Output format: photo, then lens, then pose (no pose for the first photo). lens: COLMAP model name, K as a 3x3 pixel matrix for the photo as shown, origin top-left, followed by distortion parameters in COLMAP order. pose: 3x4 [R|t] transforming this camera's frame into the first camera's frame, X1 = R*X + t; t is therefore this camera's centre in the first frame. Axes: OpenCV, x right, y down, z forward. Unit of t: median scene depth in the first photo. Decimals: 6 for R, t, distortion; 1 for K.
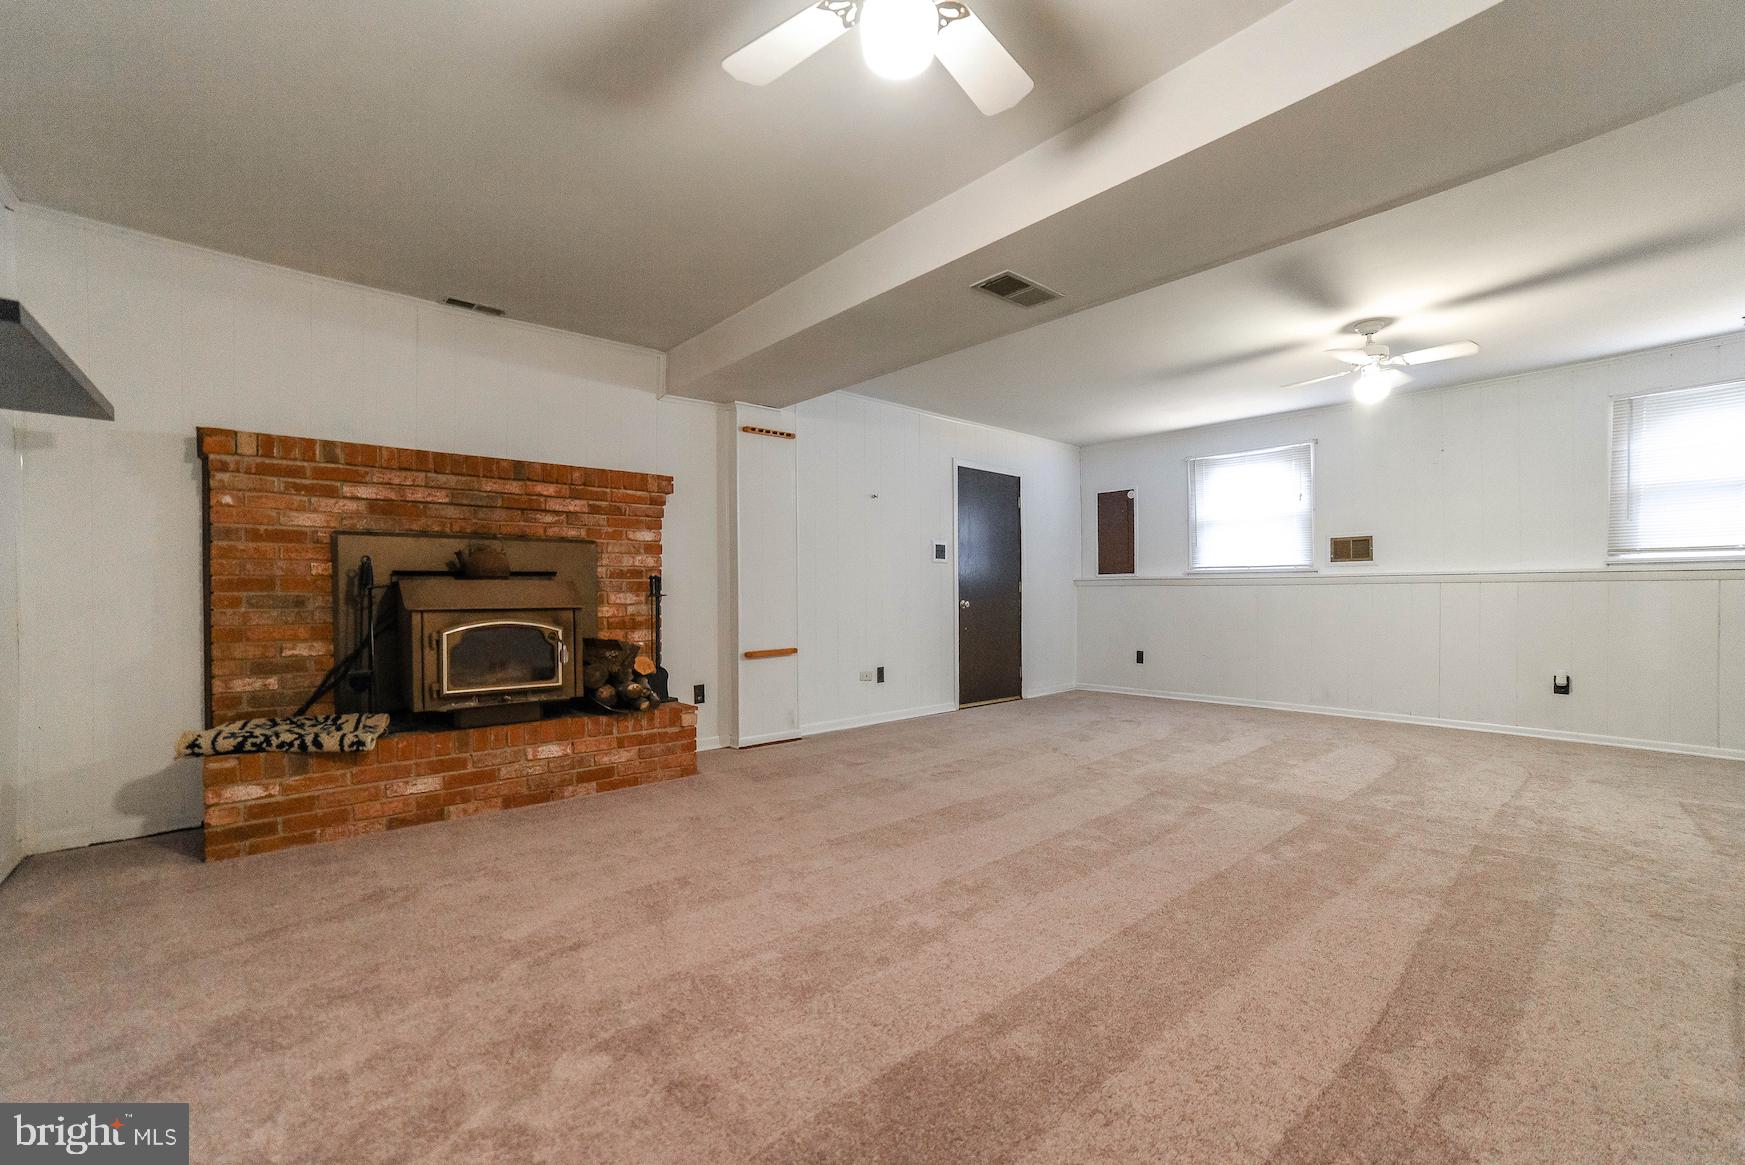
lens RADIAL K [[721.8, 0, 900.7], [0, 721.8, 590.6], [0, 0, 1]] dist [-0.080071, 0.039987]
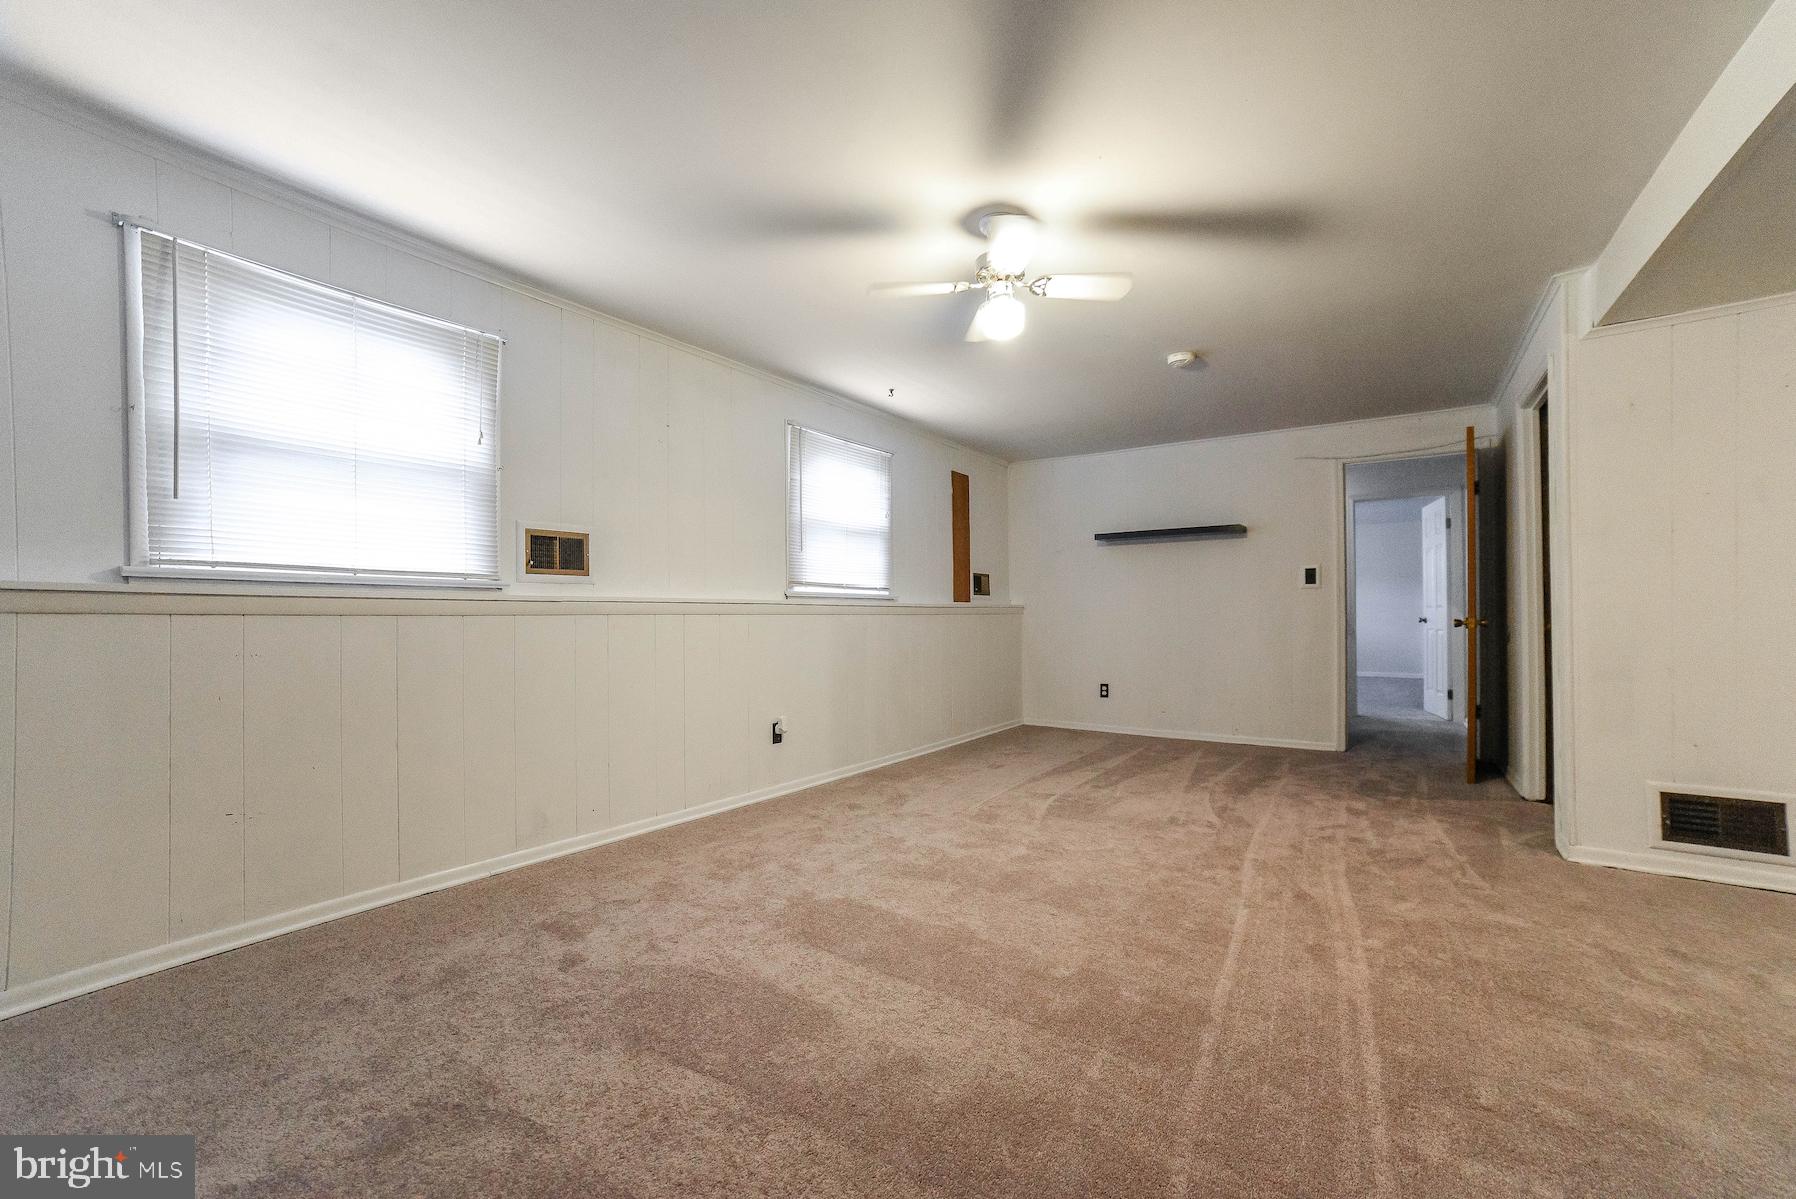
lens RADIAL K [[716.8, 0, 909.8], [0, 716.8, 612.5], [0, 0, 1]] dist [-0.078835, 0.044879]
pose [[-0.199429, 0.013200, 0.979823, 0.029180], [0.003612, 0.999912, -0.012736, -0.002711], [-0.979906, 0.000999, -0.199459, 0.836387]]
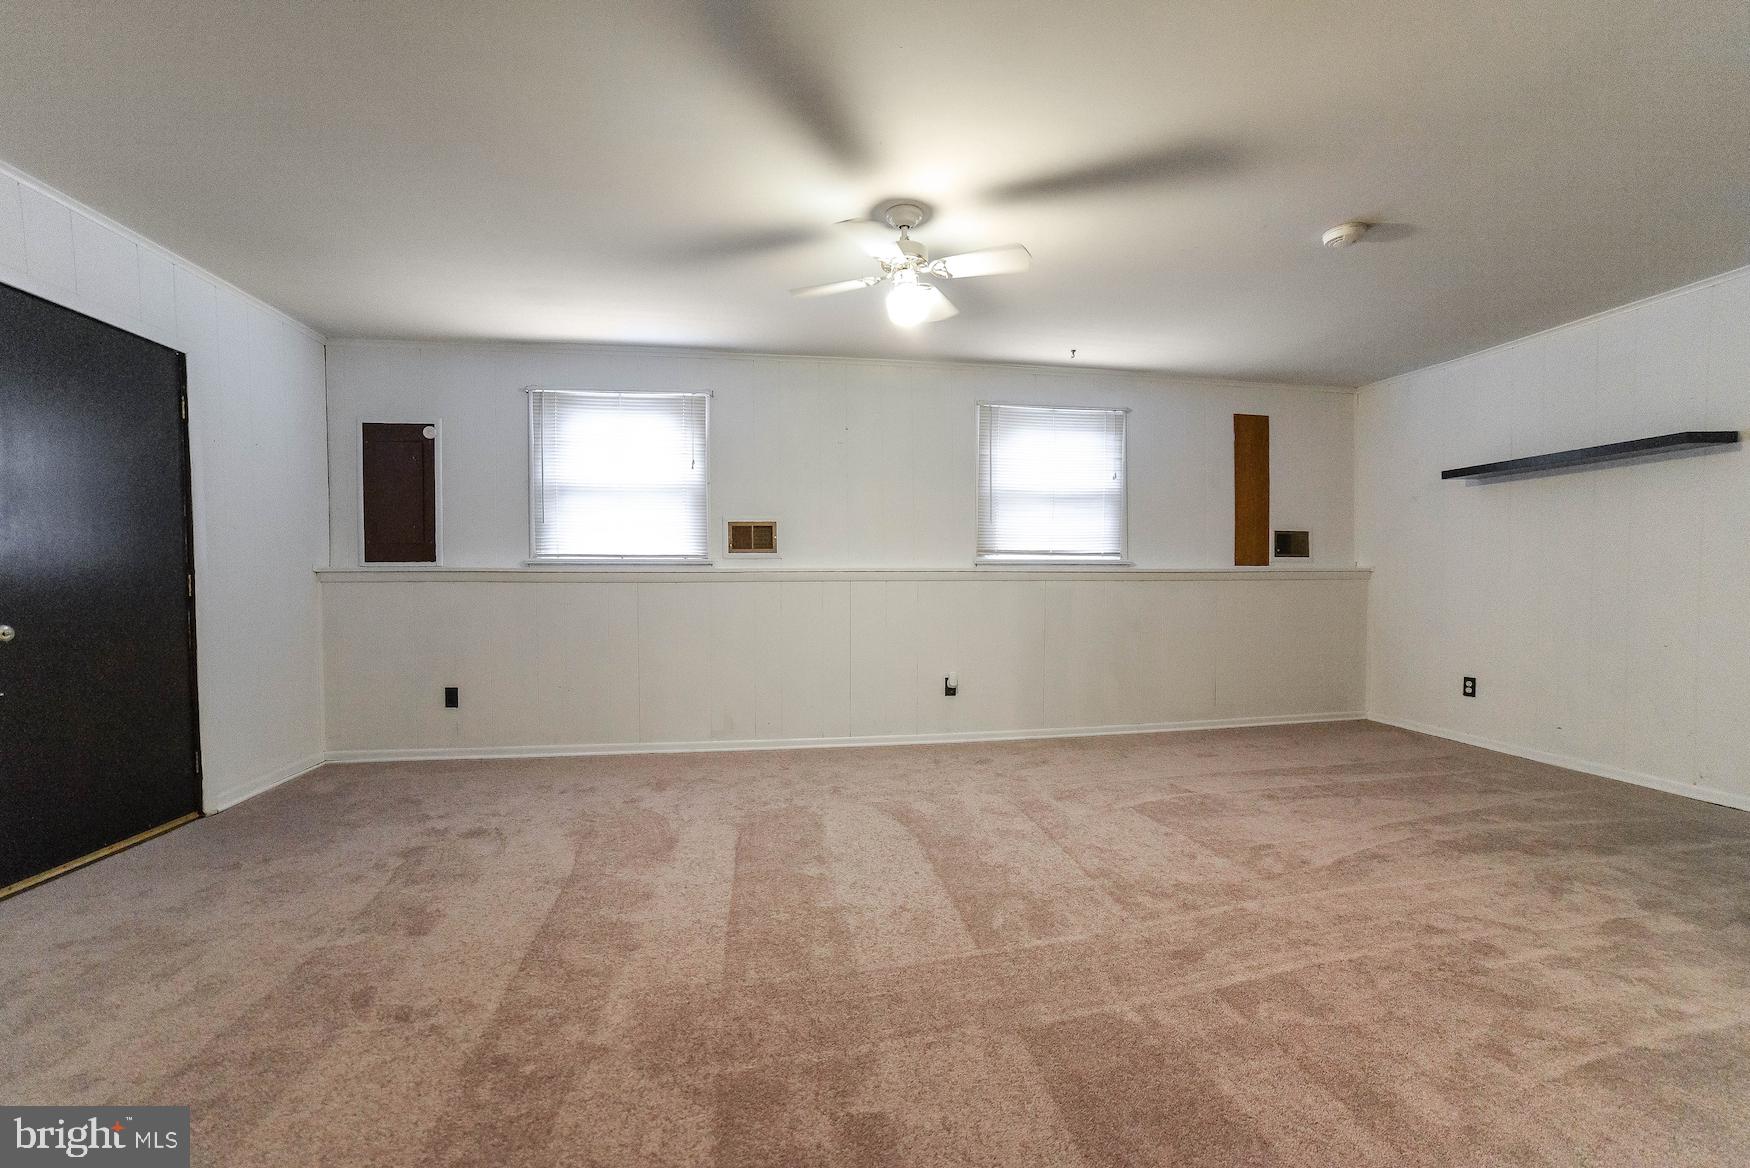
lens RADIAL K [[711.4, 0, 874.4], [0, 711.4, 602.9], [0, 0, 1]] dist [-0.081425, 0.037069]
pose [[0.559301, -0.024096, 0.828614, 0.052717], [-0.003477, 0.999500, 0.031413, -0.010597], [-0.828957, -0.020451, 0.558938, 0.436259]]
